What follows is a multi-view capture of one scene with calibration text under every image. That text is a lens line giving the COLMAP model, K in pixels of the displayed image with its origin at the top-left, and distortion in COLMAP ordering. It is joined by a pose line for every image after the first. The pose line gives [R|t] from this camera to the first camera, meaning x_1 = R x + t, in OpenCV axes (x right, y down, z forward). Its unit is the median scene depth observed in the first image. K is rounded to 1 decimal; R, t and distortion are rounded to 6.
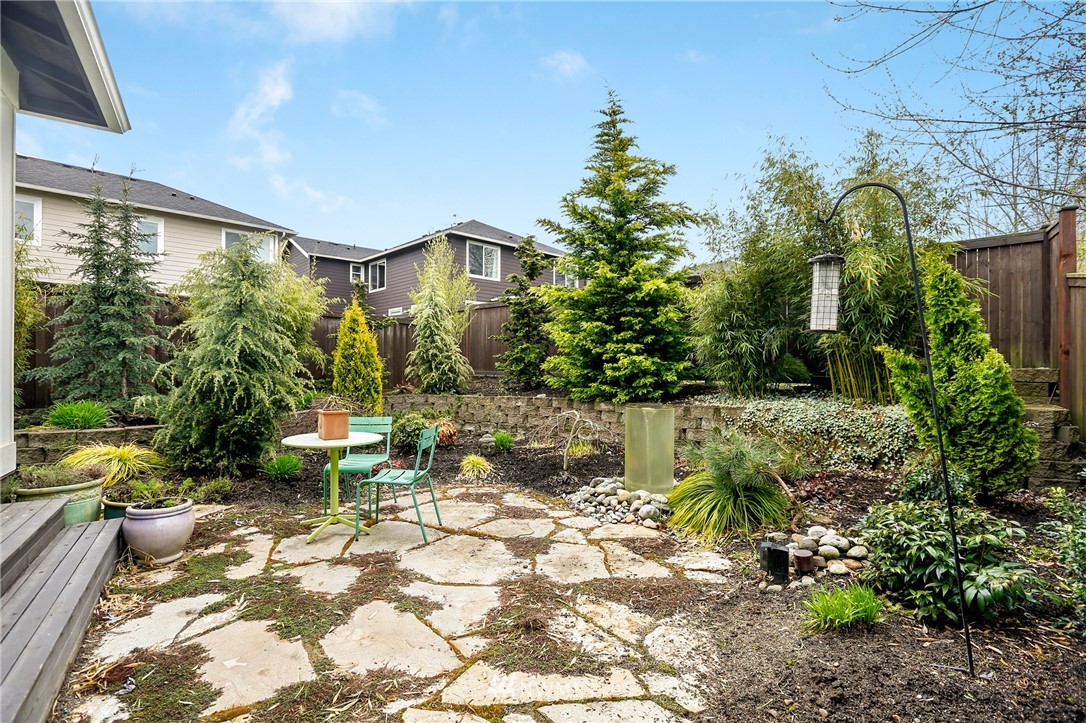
lens RADIAL K [[495.7, 0, 540.3], [0, 495.7, 366.5], [0, 0, 1]] dist [-0.040781, 0.008727]
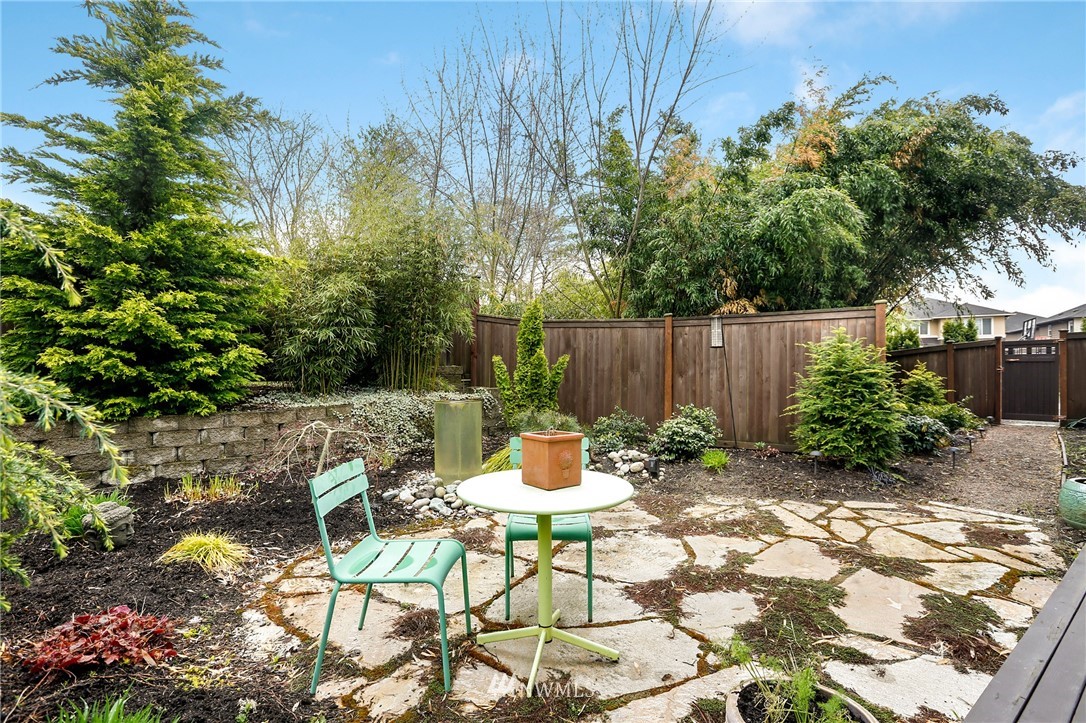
lens RADIAL K [[495.7, 0, 539.6], [0, 495.7, 366.0], [0, 0, 1]] dist [-0.040781, 0.008727]
pose [[-0.024440, 0.003377, 0.999696, -1.054705], [-0.001867, 0.999992, -0.003424, 0.015045], [-0.999700, -0.001951, -0.024434, 1.110493]]
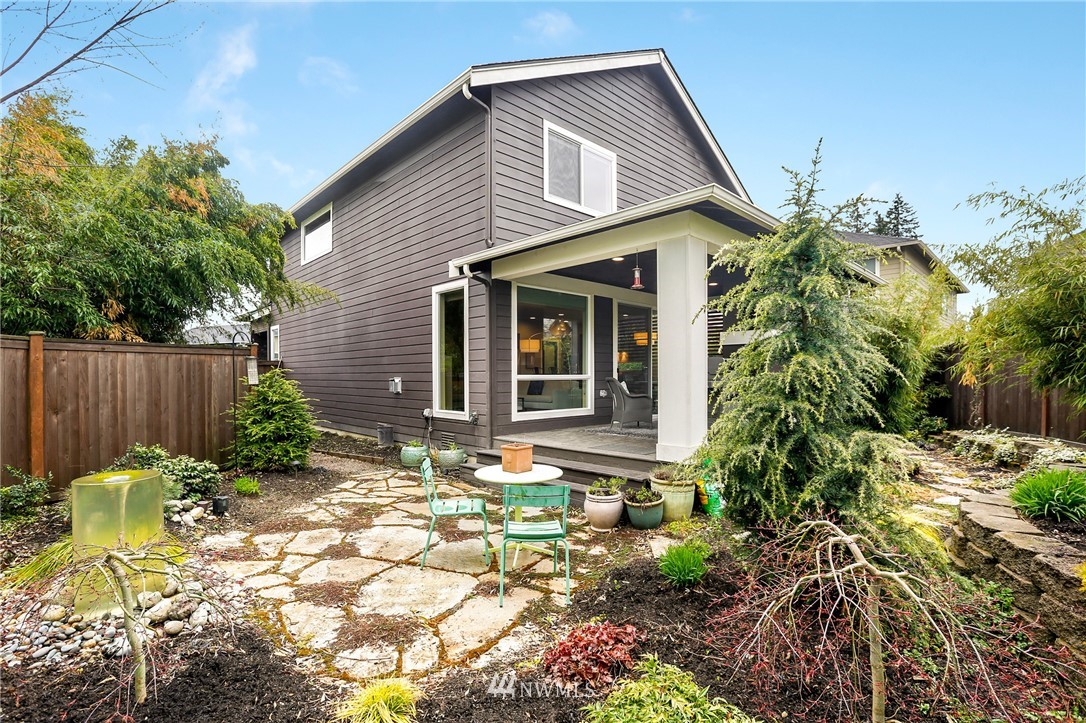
lens RADIAL K [[495.7, 0, 543.5], [0, 495.7, 369.9], [0, 0, 1]] dist [-0.040781, 0.008727]
pose [[-0.984937, -0.000224, -0.172912, -0.308852], [0.001419, 0.999955, -0.009379, -0.076103], [0.172906, -0.009483, -0.984893, 2.275959]]
